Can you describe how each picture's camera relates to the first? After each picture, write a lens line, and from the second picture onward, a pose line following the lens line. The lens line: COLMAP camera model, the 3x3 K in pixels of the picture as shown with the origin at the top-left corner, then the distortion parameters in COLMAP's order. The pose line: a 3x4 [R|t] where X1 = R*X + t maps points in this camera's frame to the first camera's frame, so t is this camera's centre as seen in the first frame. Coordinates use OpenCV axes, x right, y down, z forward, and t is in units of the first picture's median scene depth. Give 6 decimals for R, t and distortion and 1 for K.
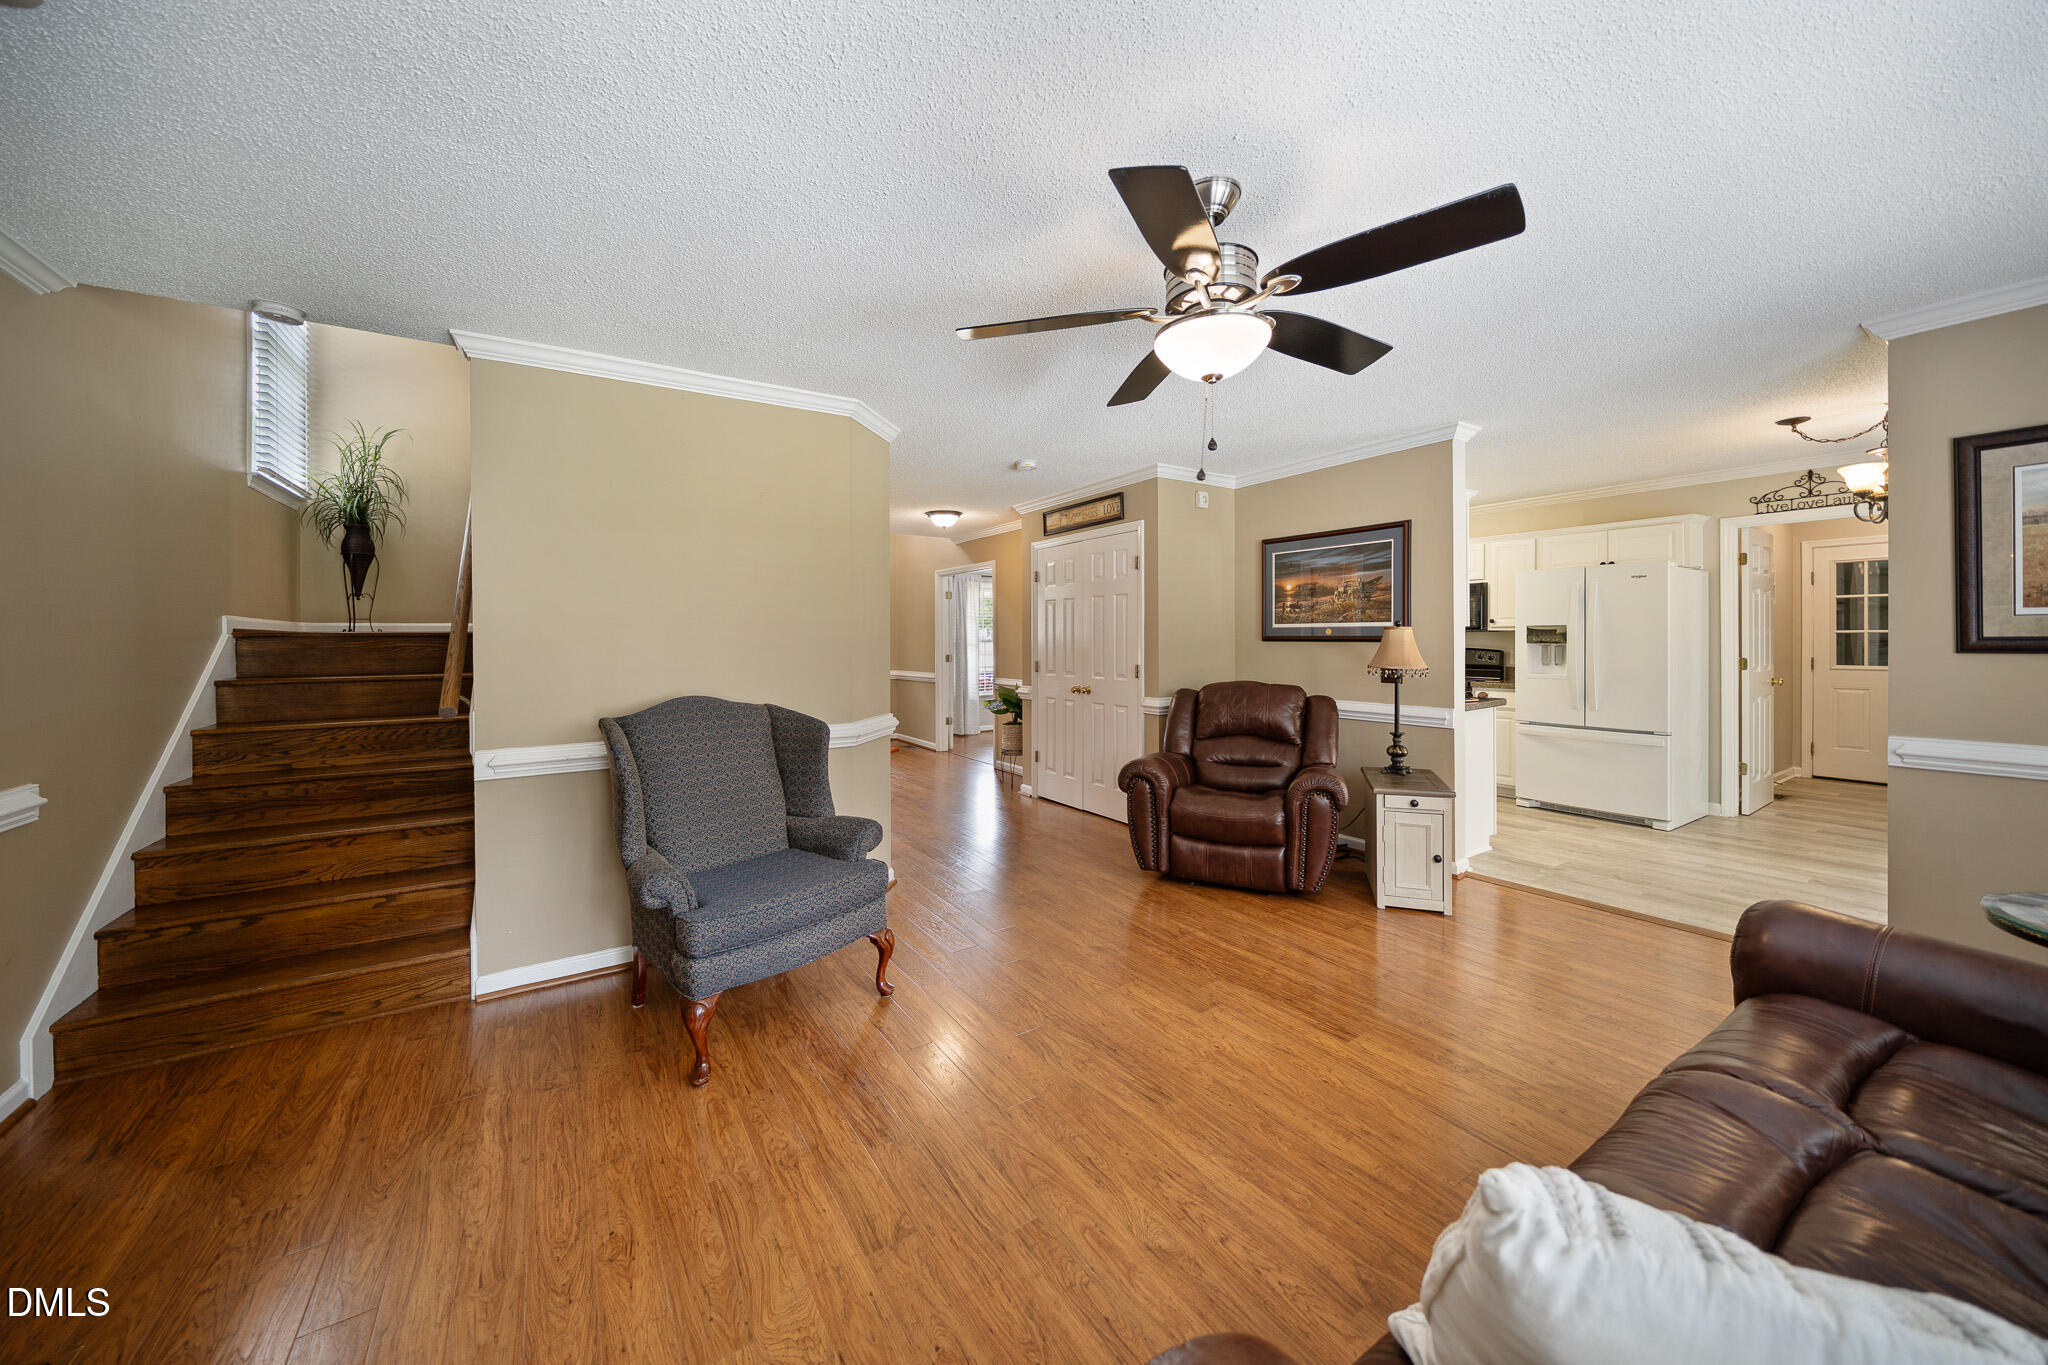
lens RADIAL K [[725.7, 0, 1027.3], [0, 725.7, 644.4], [0, 0, 1]] dist [-0.000052, -0.000069]
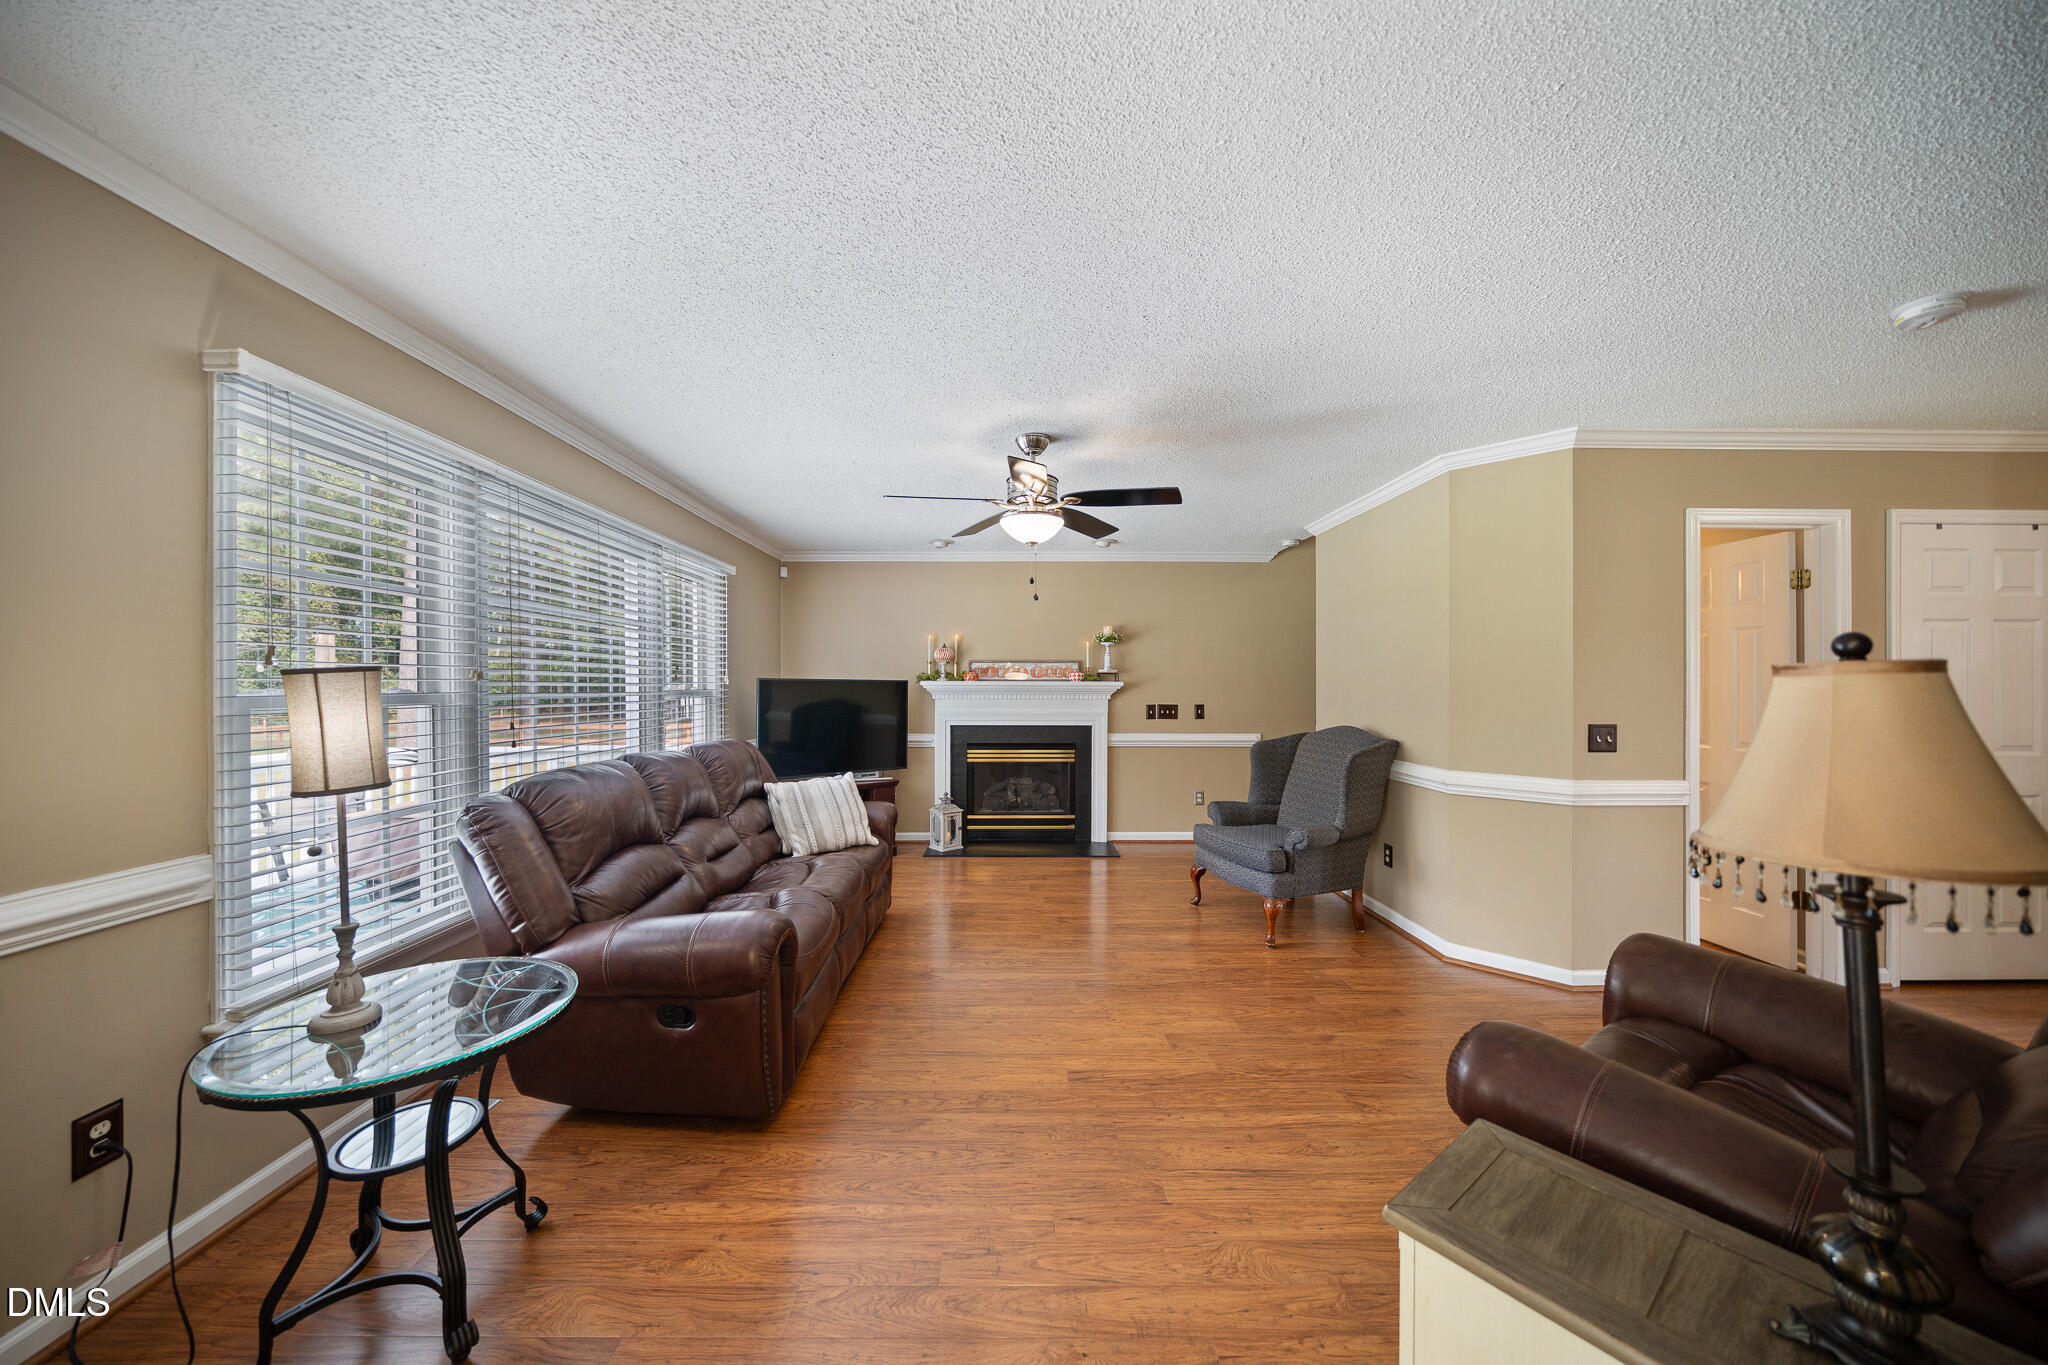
lens RADIAL K [[733.0, 0, 1024.0], [0, 733.0, 682.5], [0, 0, 1]] dist [0.000011, 0.000047]
pose [[-0.545404, 0.006949, -0.838145, 1.131630], [0.000969, 0.999970, 0.007660, -0.028561], [0.838173, 0.003365, -0.545394, 1.261309]]
